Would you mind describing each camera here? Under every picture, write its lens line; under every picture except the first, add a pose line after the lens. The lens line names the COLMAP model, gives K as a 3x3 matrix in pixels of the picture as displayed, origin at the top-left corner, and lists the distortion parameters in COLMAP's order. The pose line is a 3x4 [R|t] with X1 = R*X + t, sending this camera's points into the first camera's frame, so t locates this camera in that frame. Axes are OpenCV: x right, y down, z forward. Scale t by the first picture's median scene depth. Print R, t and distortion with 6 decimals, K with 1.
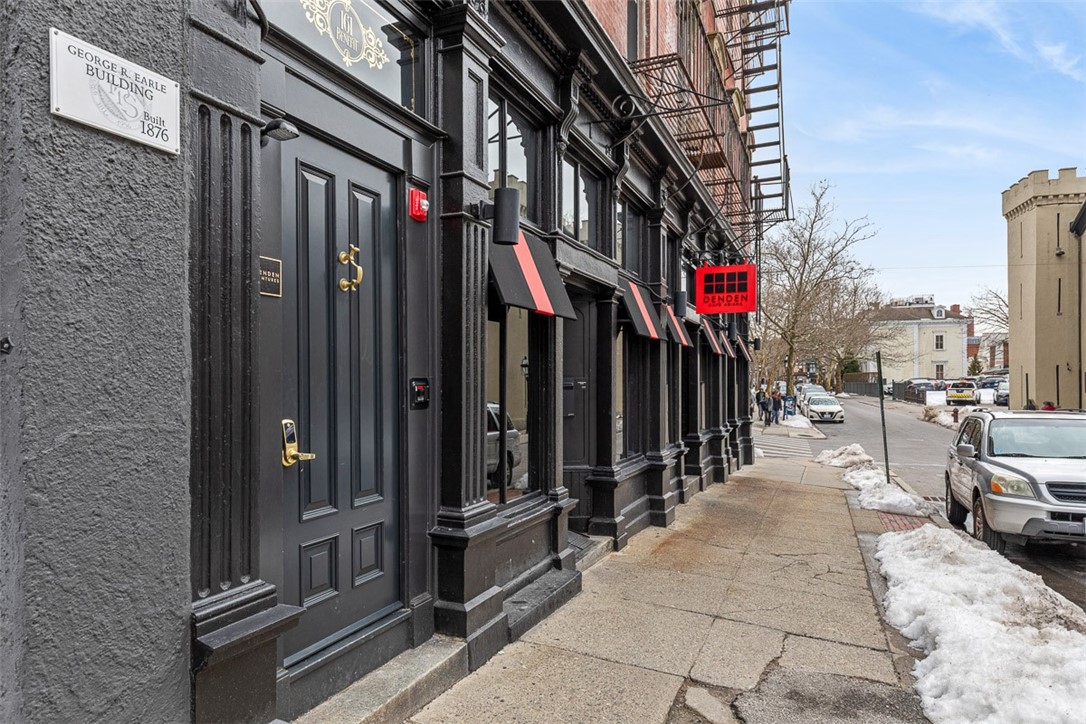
lens RADIAL K [[676.3, 0, 546.4], [0, 676.3, 381.4], [0, 0, 1]] dist [-0.000757, -0.001079]
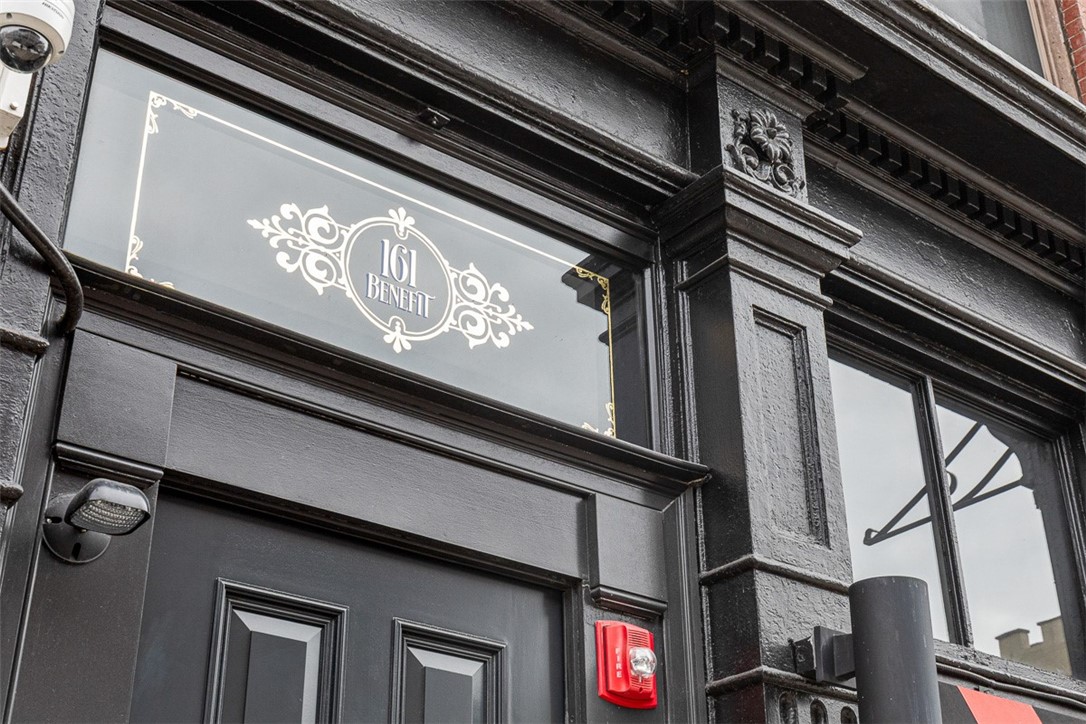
lens RADIAL K [[1415.5, 0, 539.2], [0, 1415.5, 368.9], [0, 0, 1]] dist [0.010728, 0.000000]
pose [[0.871053, -0.239910, -0.428614, 0.123475], [0.007171, 0.878723, -0.477278, -0.042477], [0.491136, 0.412661, 0.767135, 0.338045]]
